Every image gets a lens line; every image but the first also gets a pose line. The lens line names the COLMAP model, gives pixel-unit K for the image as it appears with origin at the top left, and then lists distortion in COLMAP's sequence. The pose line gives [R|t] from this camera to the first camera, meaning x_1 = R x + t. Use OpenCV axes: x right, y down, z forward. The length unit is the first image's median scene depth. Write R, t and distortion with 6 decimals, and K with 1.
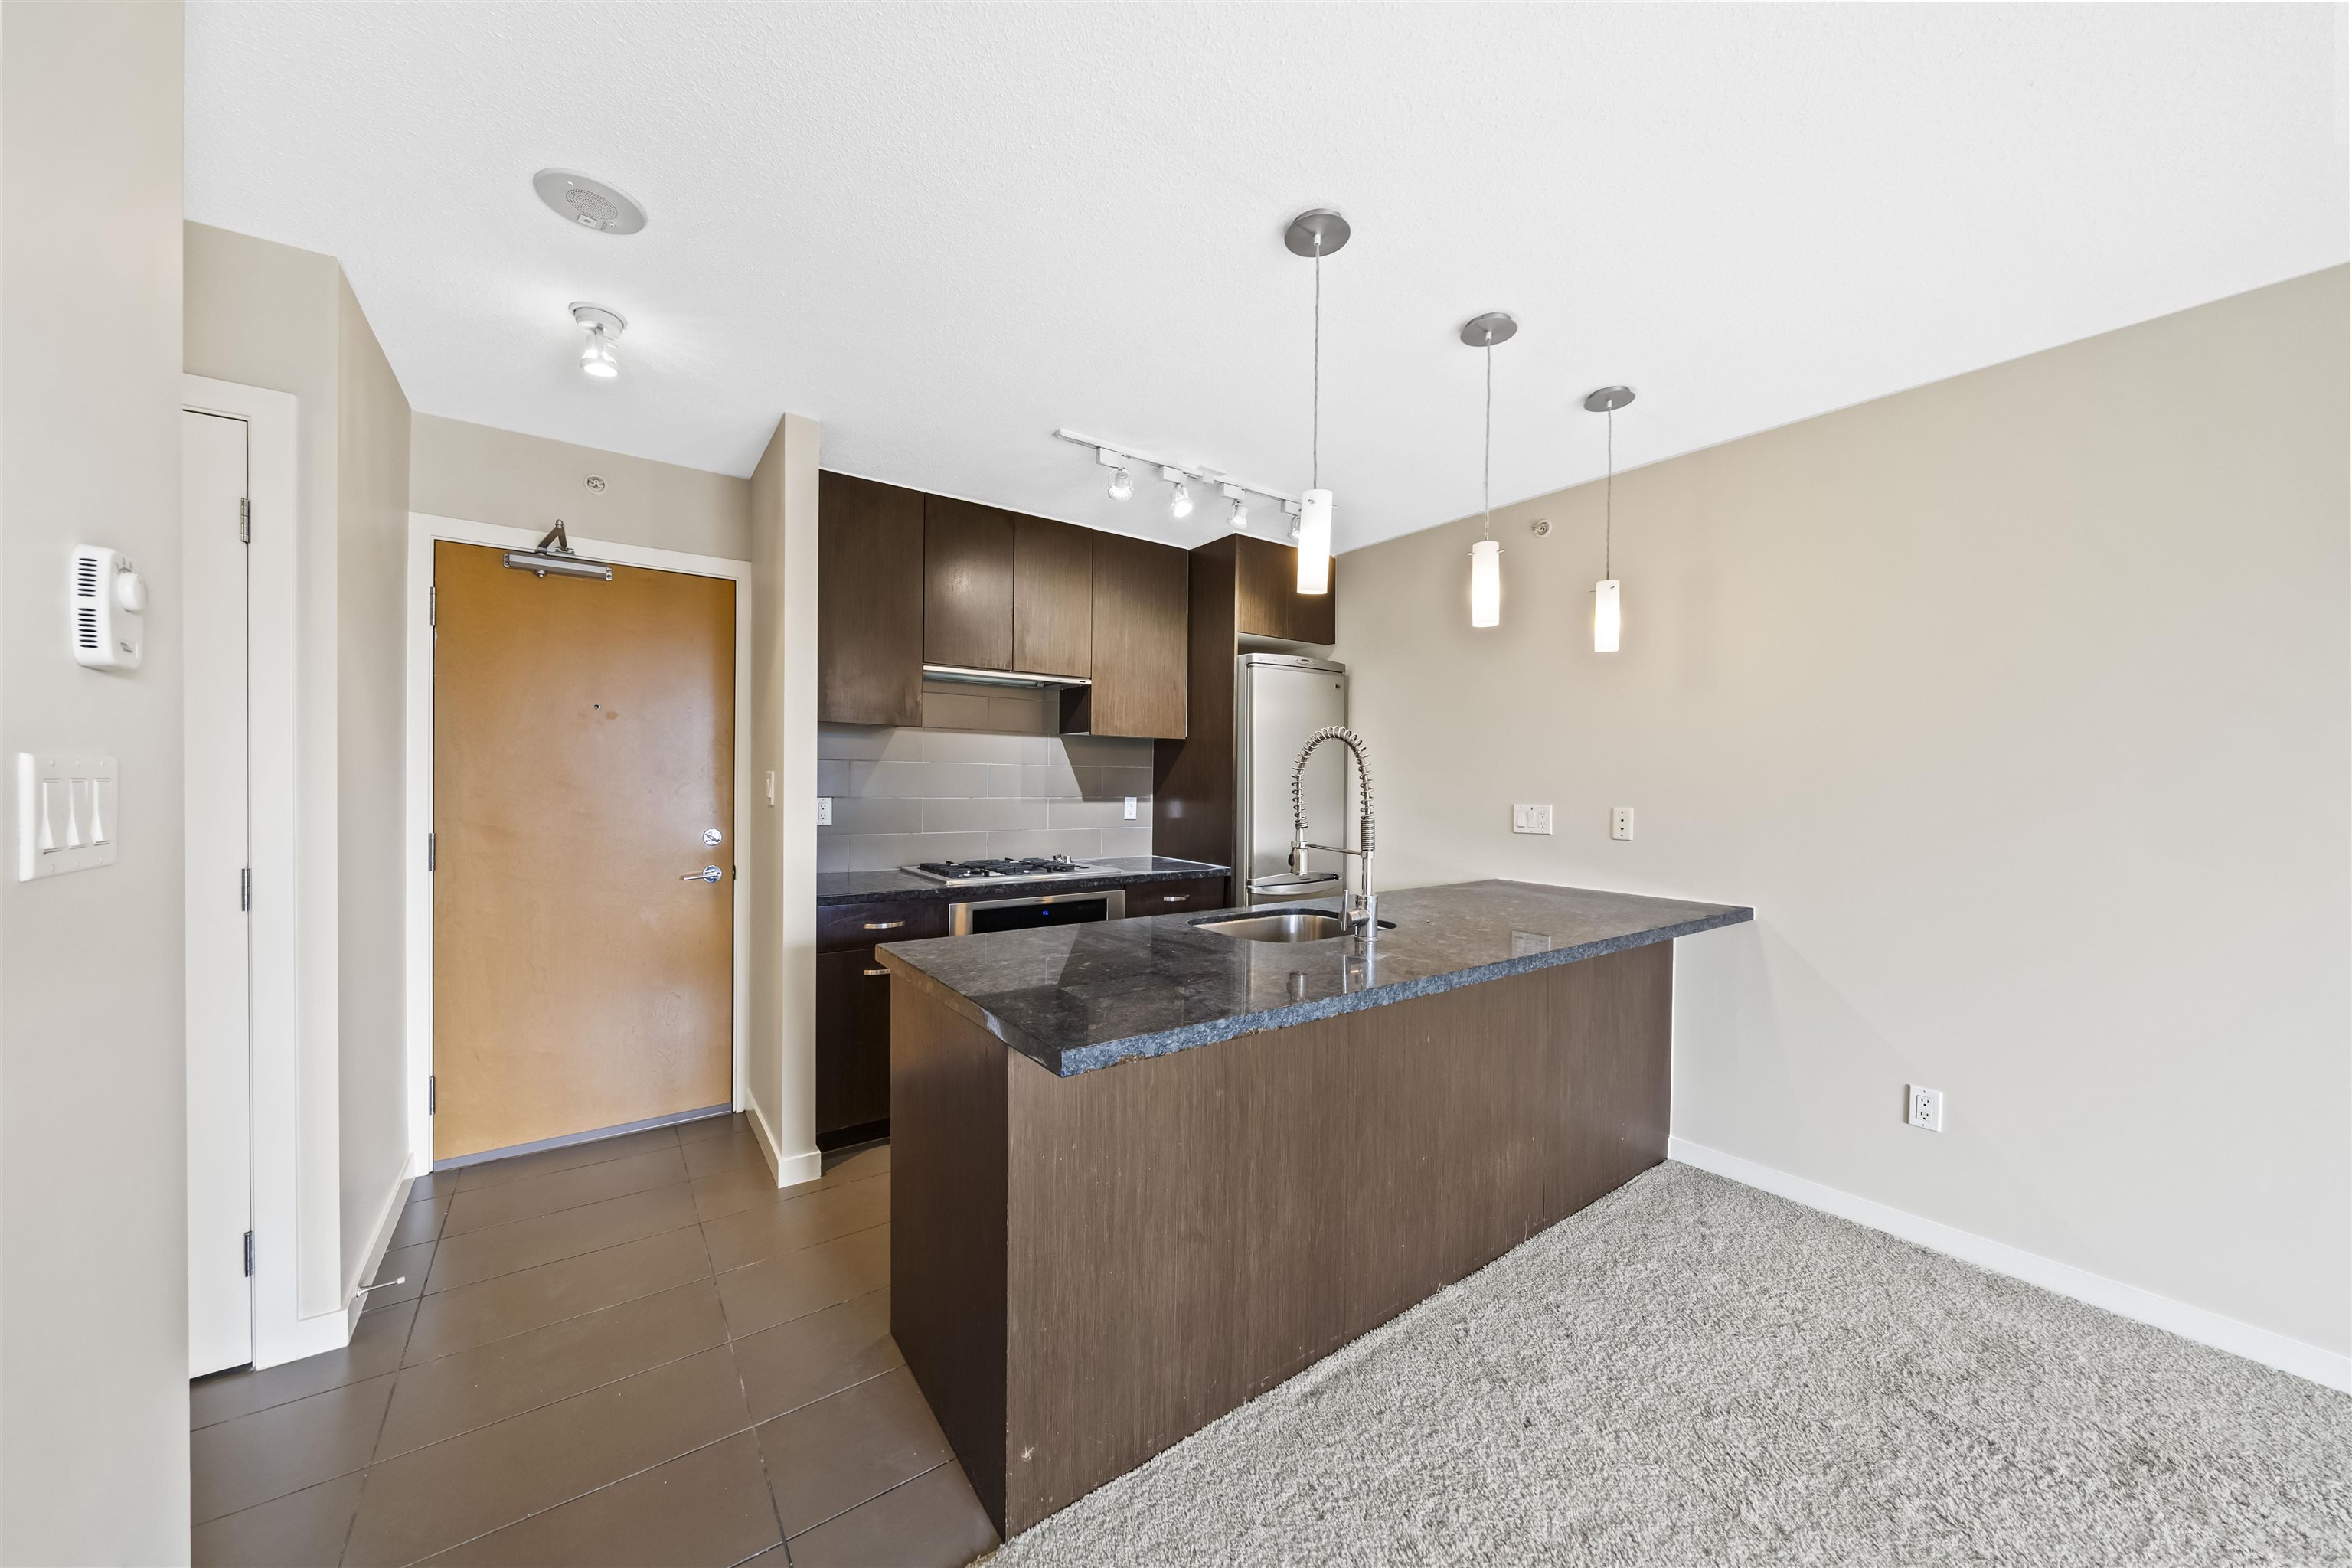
lens RADIAL K [[818.6, 0, 1150.9], [0, 818.6, 790.3], [0, 0, 1]] dist [-0.001346, -0.000772]
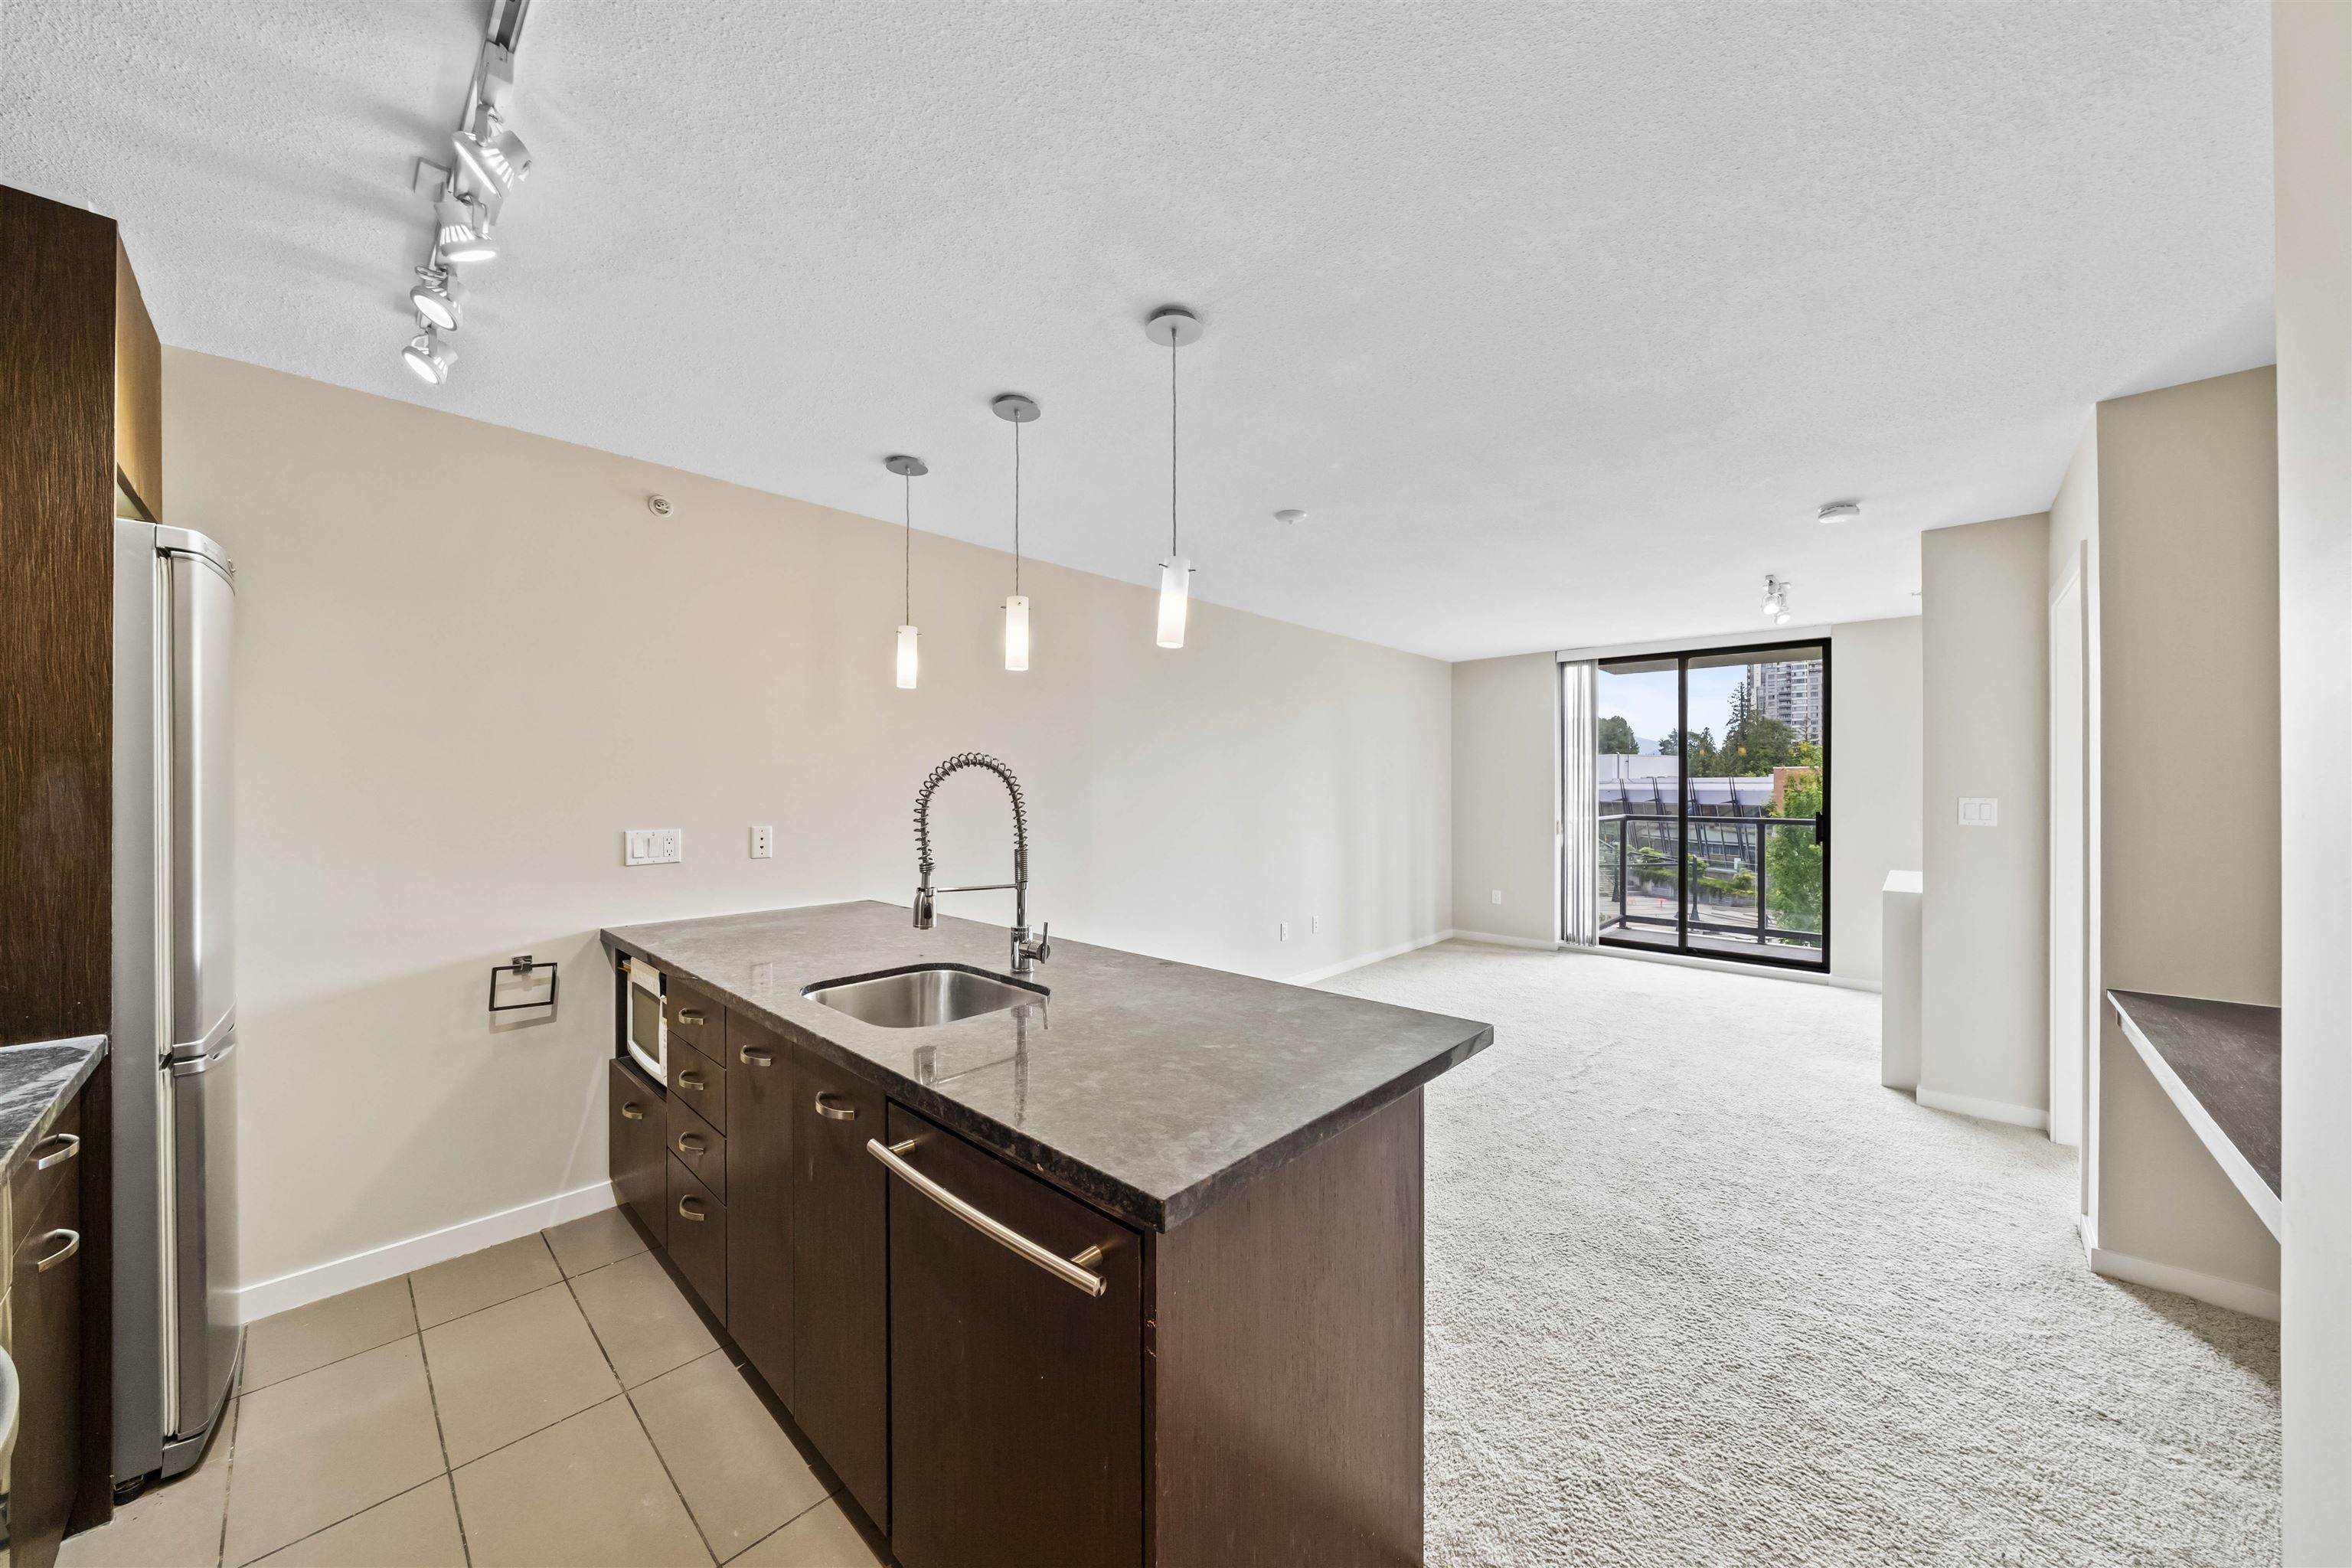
lens RADIAL K [[818.6, 0, 1187.0], [0, 818.6, 788.6], [0, 0, 1]] dist [-0.001346, -0.000772]
pose [[-0.215396, -0.012540, 0.976446, -0.569121], [0.010393, 0.999831, 0.015133, -0.037706], [-0.976472, 0.013408, -0.215229, 0.780223]]
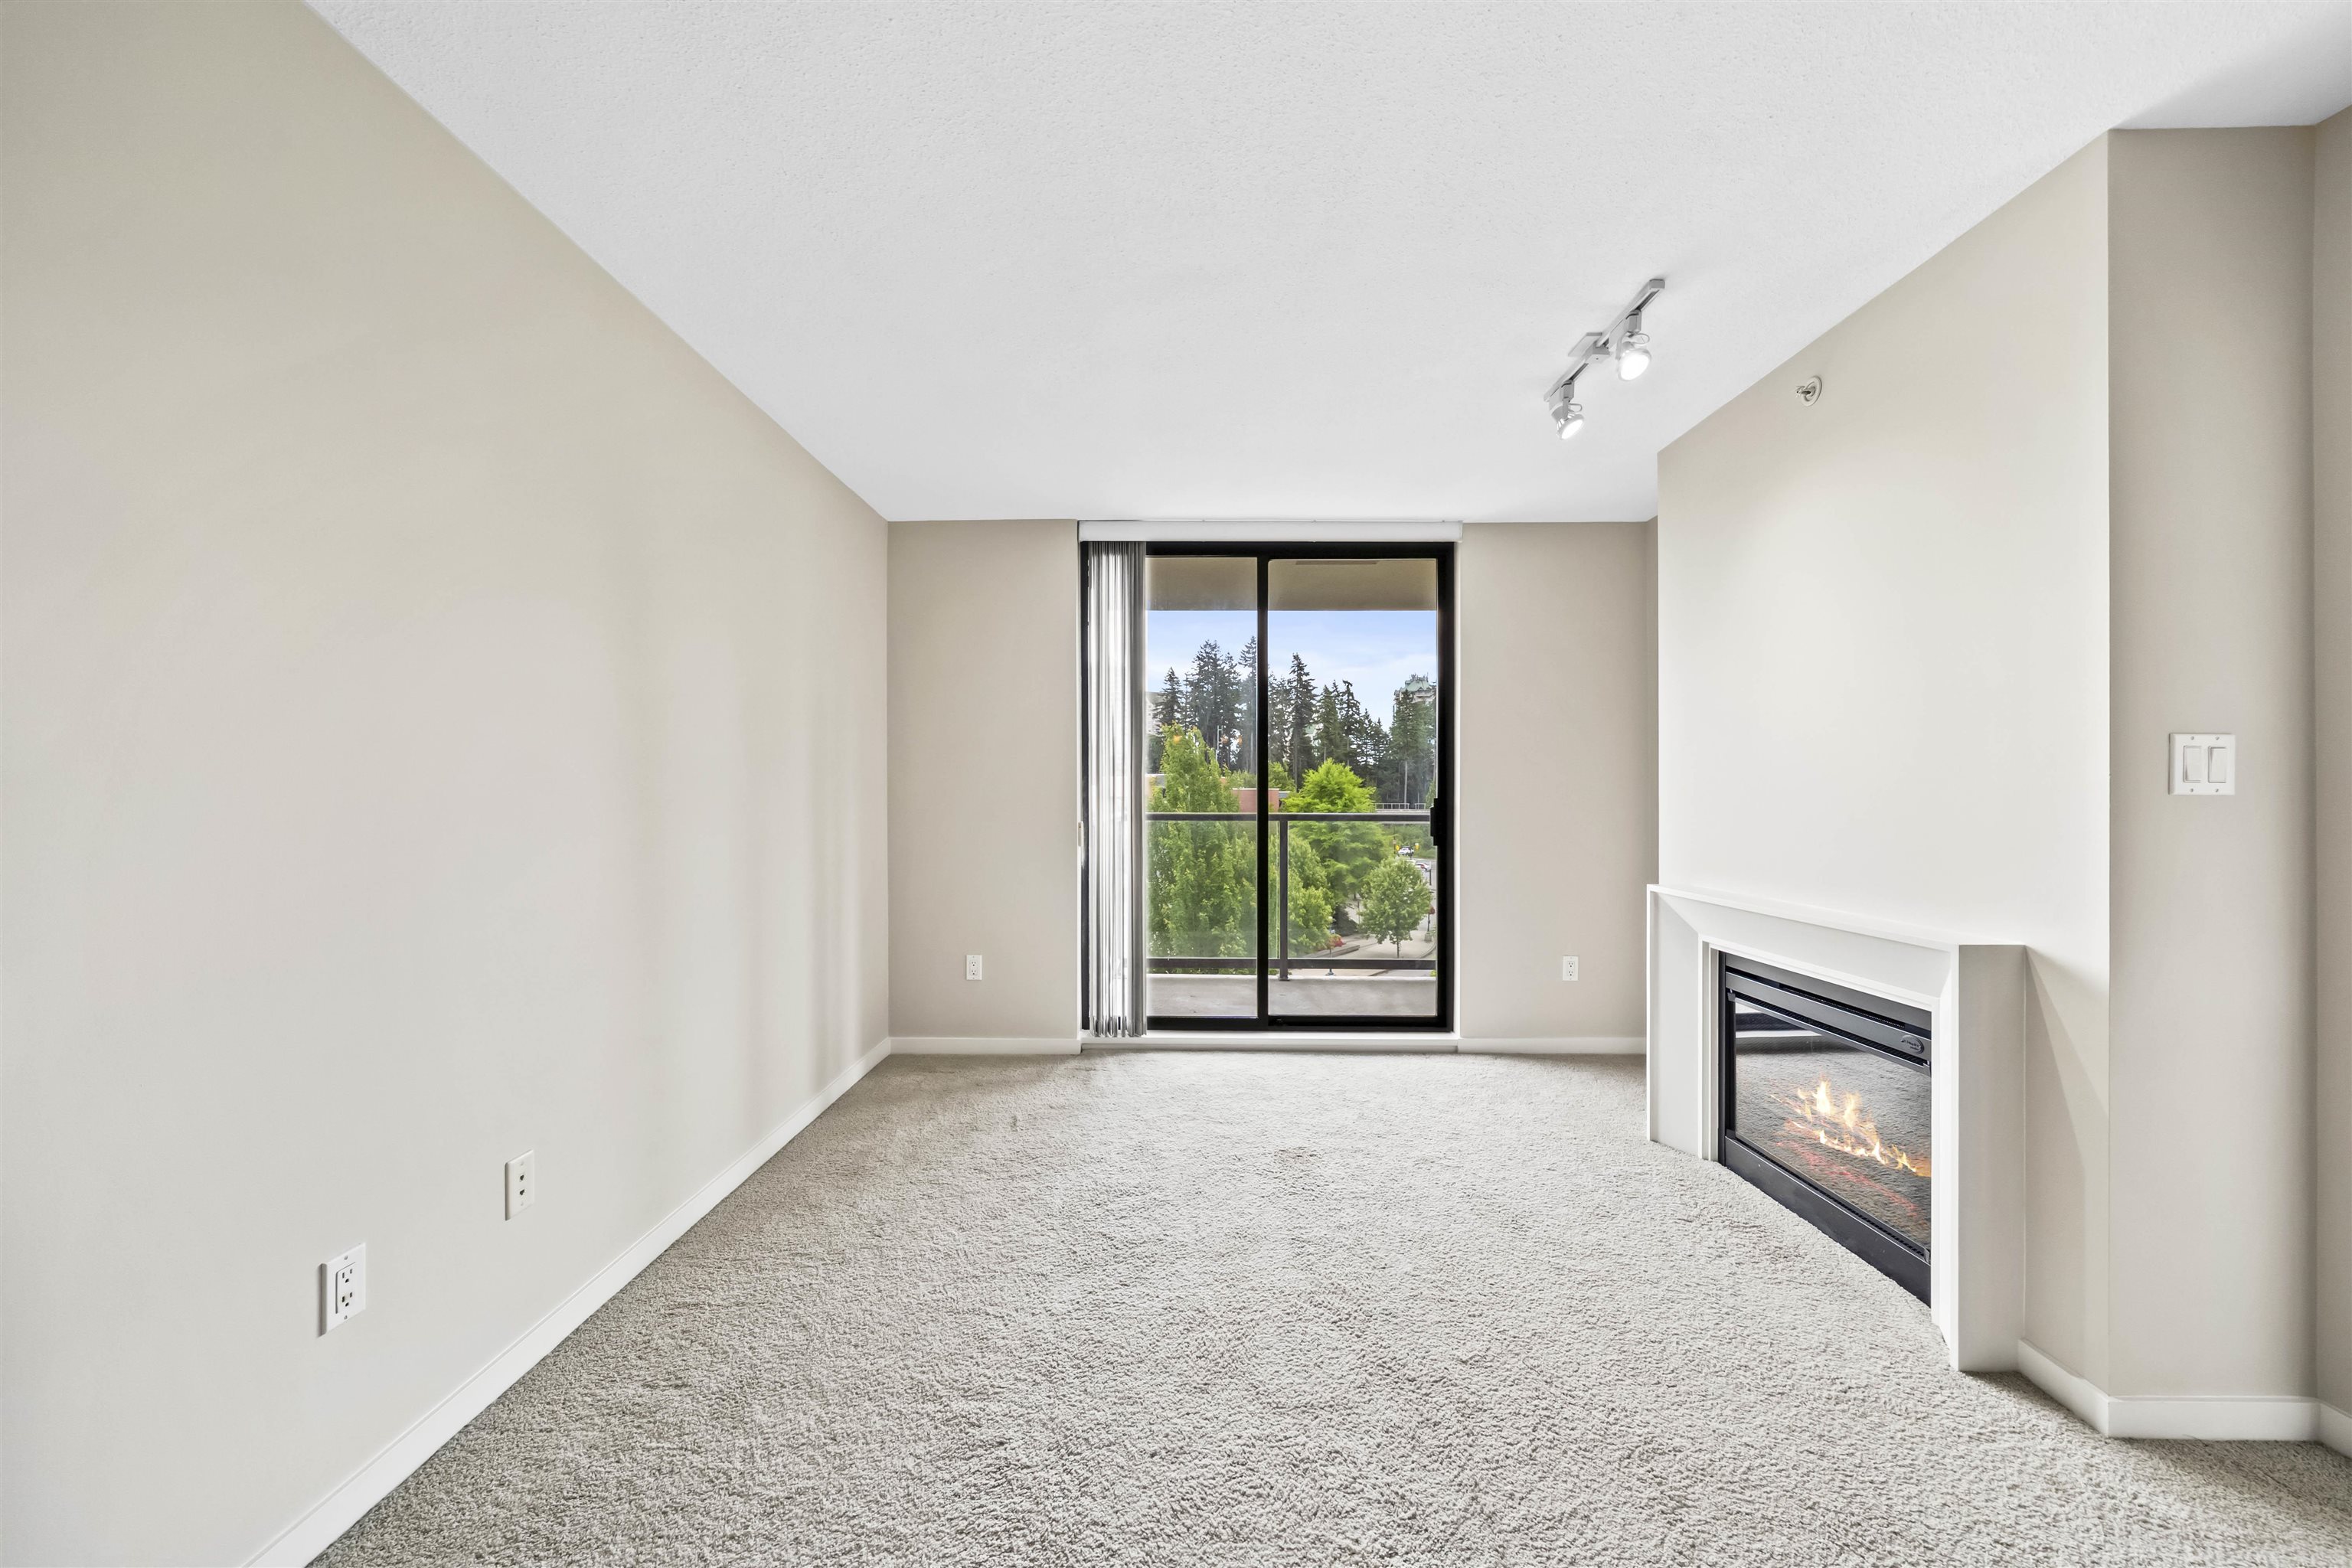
lens RADIAL K [[857.4, 0, 1168.8], [0, 857.4, 794.5], [0, 0, 1]] dist [-0.001142, -0.000346]
pose [[-0.803521, -0.007832, 0.595224, 0.637651], [0.002060, 0.999871, 0.015939, 0.039074], [-0.595272, 0.014033, -0.803401, 0.231245]]
